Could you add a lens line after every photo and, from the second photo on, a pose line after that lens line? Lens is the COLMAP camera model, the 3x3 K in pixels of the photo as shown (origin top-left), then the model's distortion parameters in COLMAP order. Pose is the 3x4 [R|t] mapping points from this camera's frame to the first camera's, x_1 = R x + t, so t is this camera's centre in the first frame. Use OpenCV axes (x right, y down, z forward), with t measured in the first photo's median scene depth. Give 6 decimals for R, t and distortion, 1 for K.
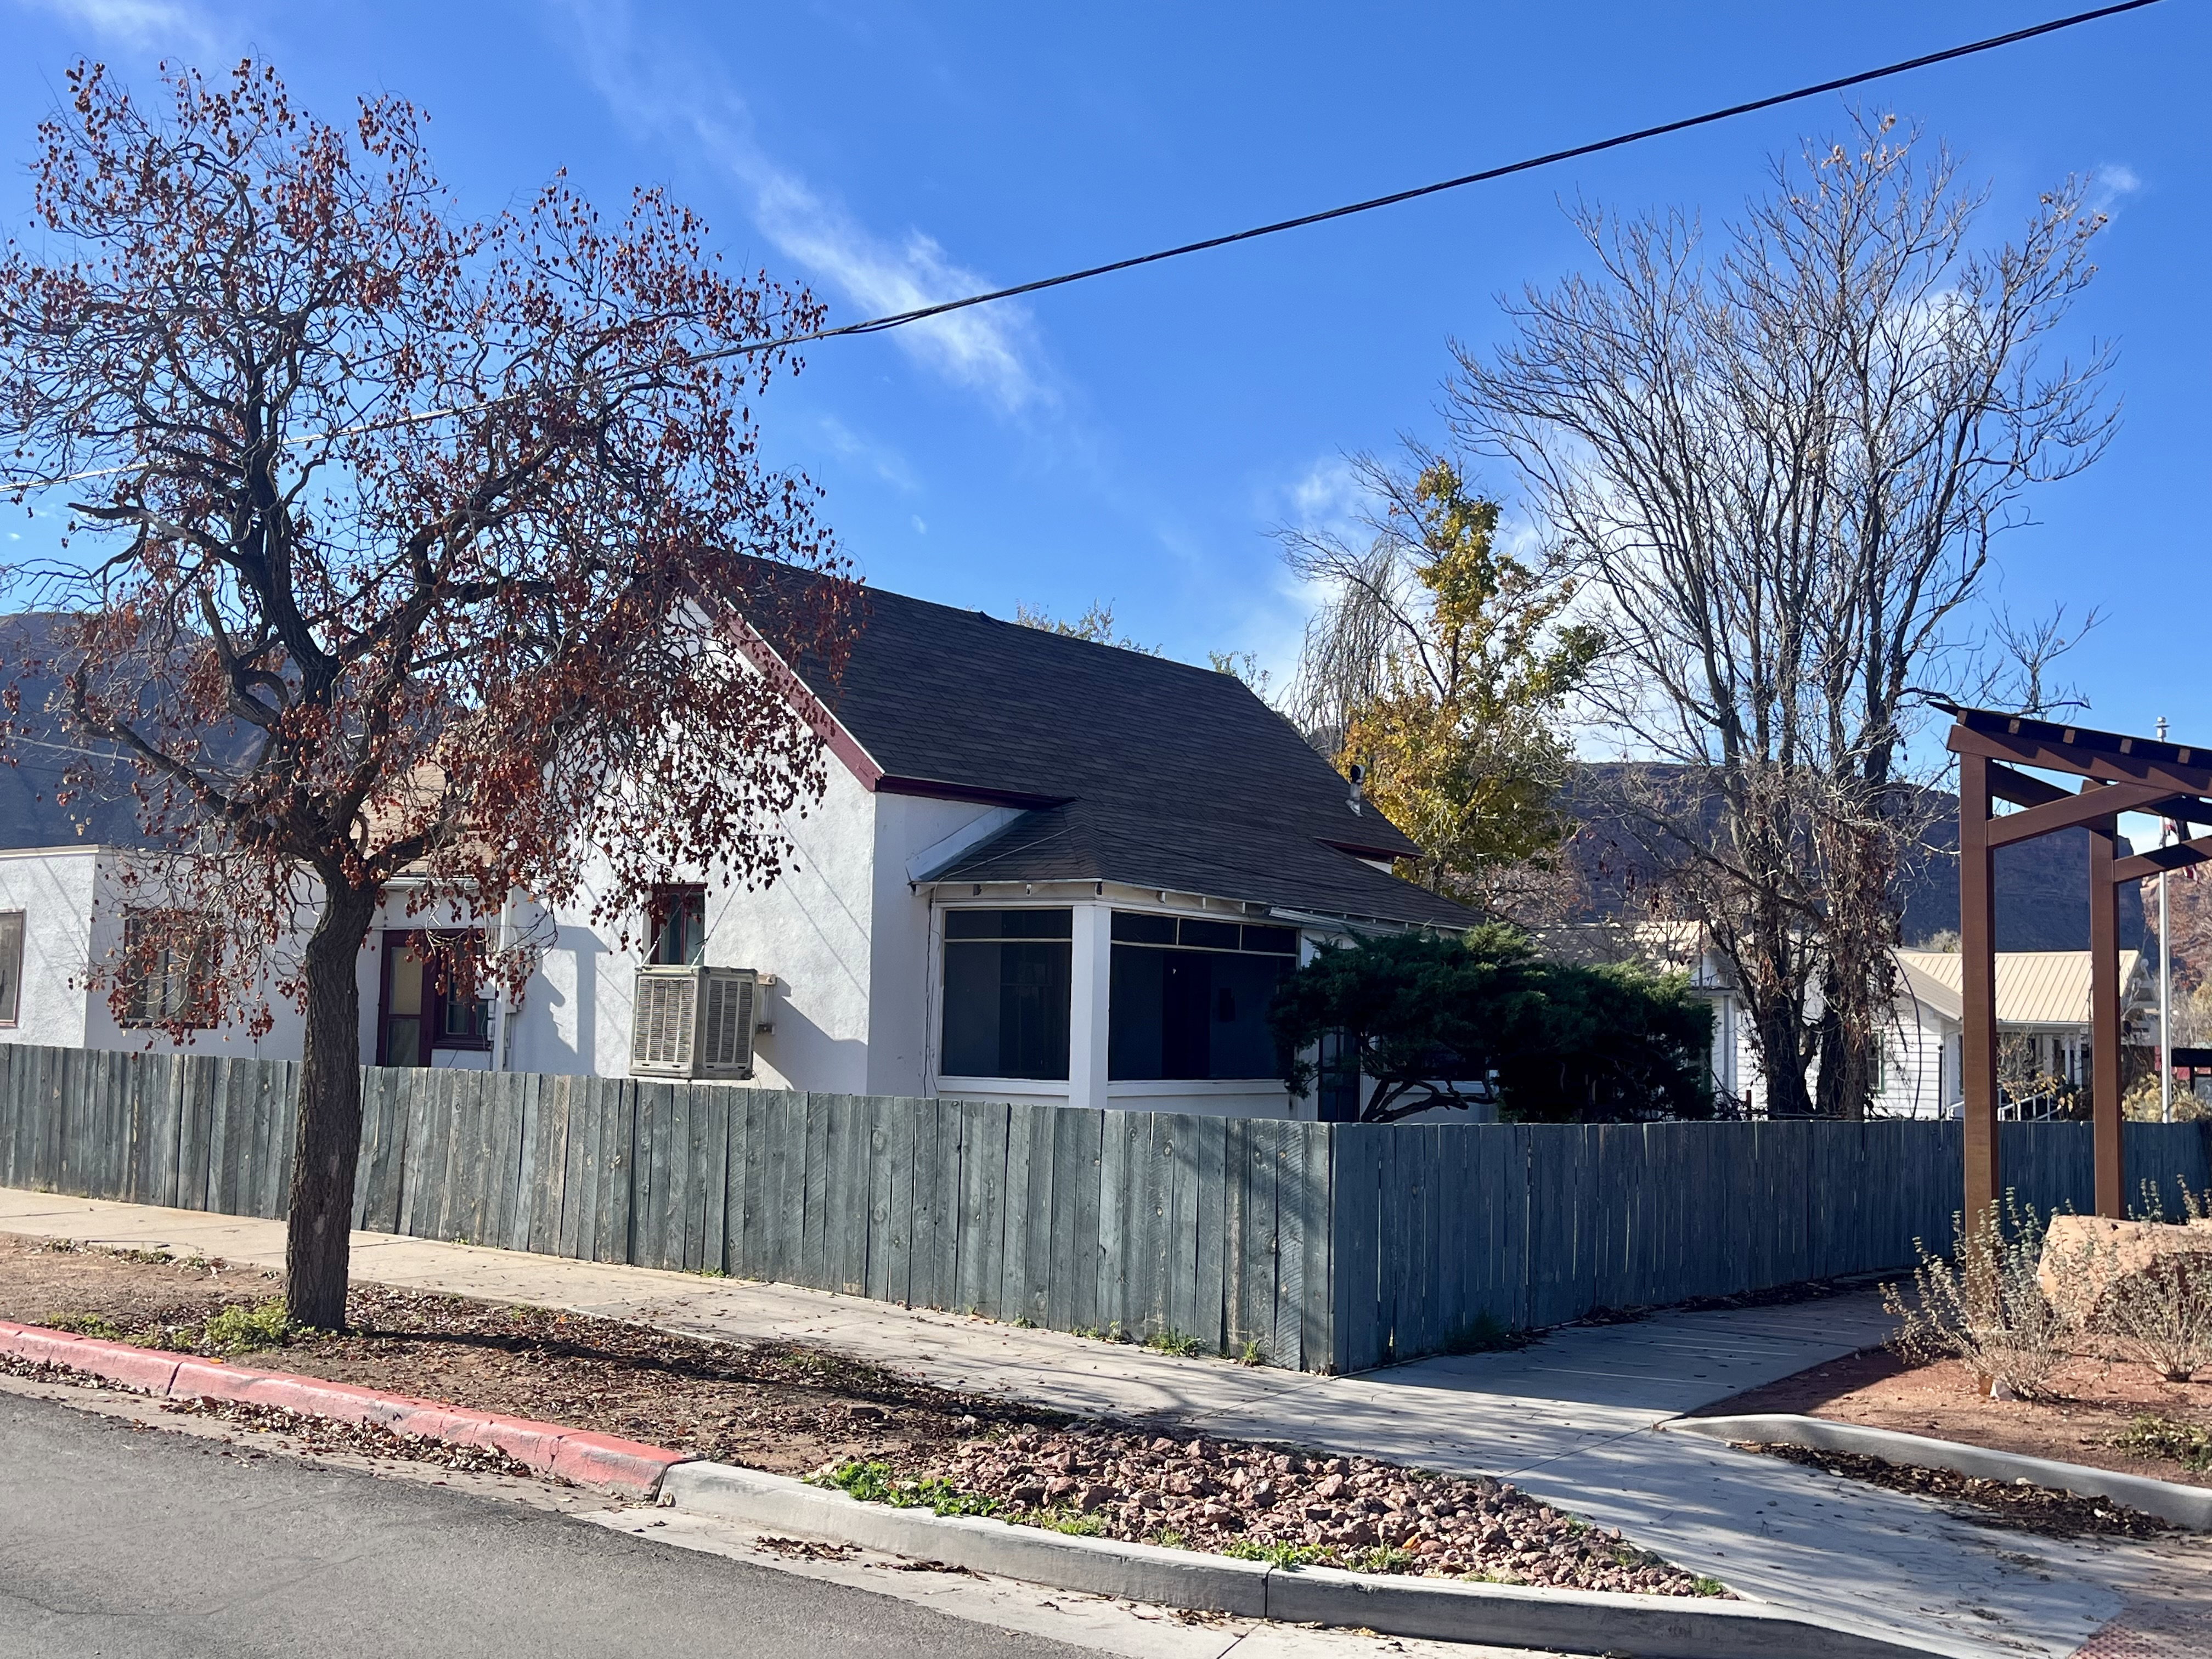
lens RADIAL K [[2219.5, 0, 1101.2], [0, 2219.5, 827.6], [0, 0, 1]] dist [0.067834, 0.000000]
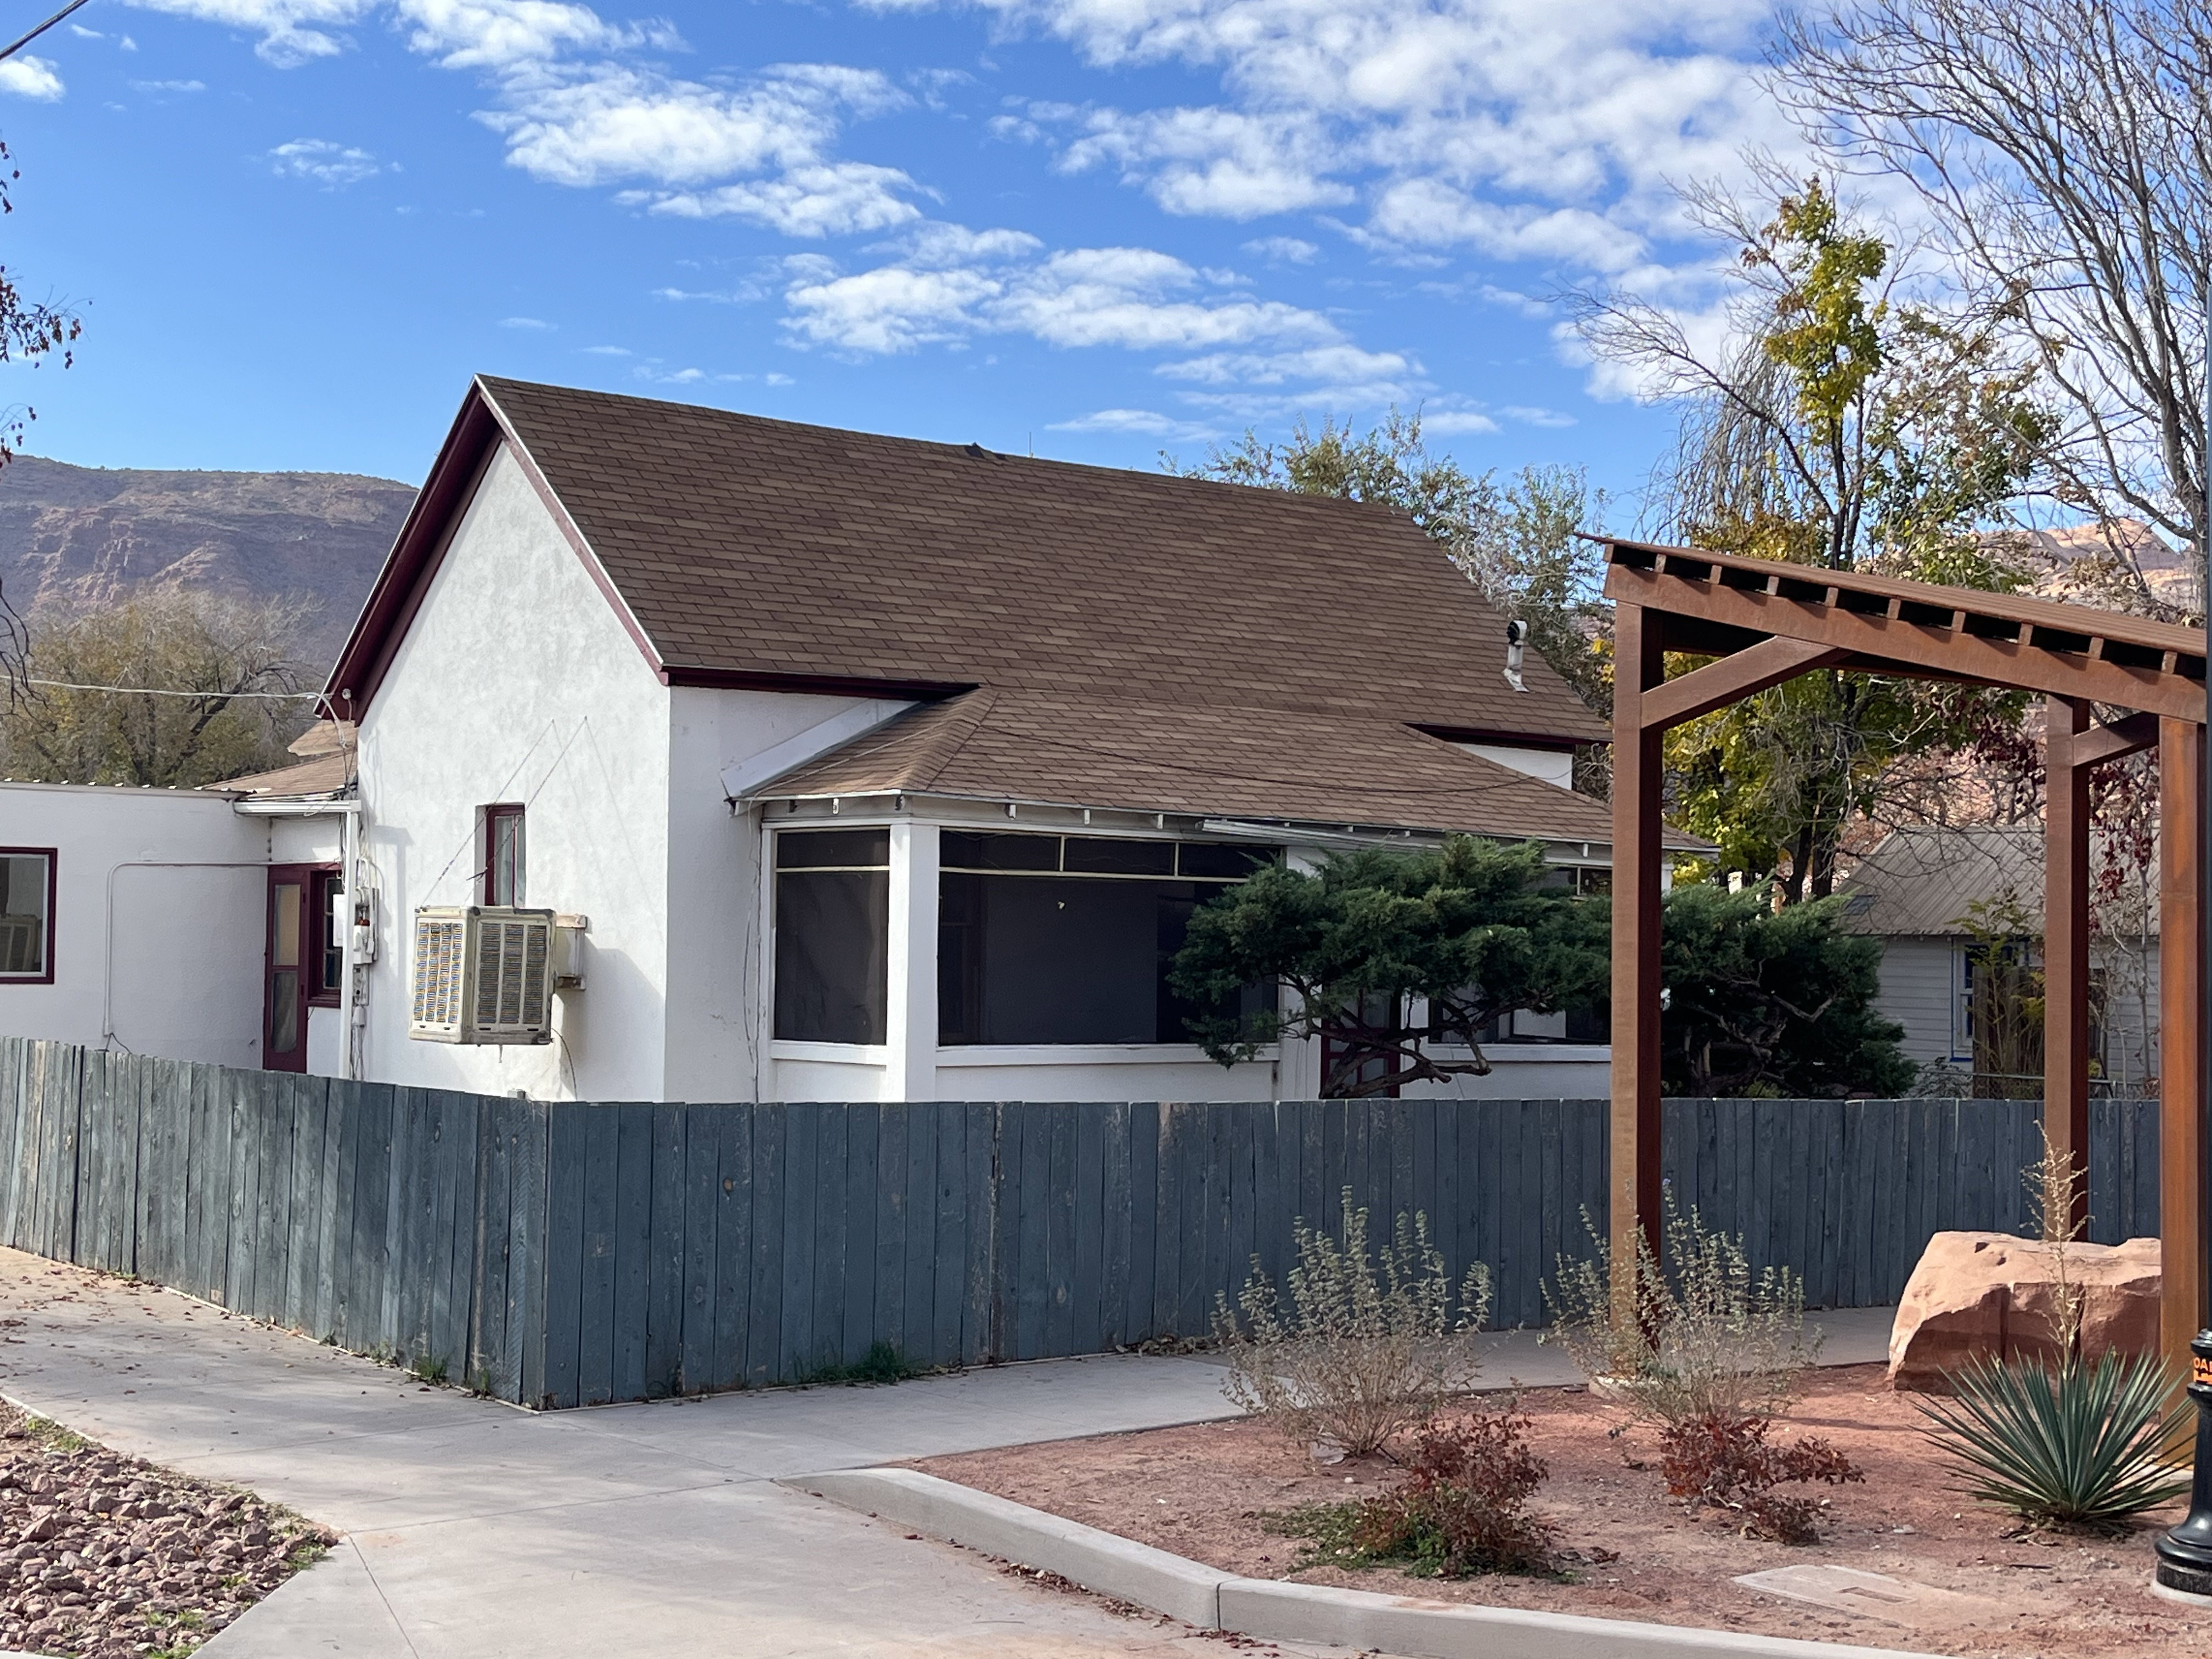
lens RADIAL K [[2949.3, 0, 1107.6], [0, 2949.3, 829.5], [0, 0, 1]] dist [0.079268, 0.000000]
pose [[0.966143, -0.019485, -0.257269, 0.321063], [0.029925, 0.998877, 0.036727, 0.001218], [0.256265, -0.043182, 0.965642, 0.012469]]
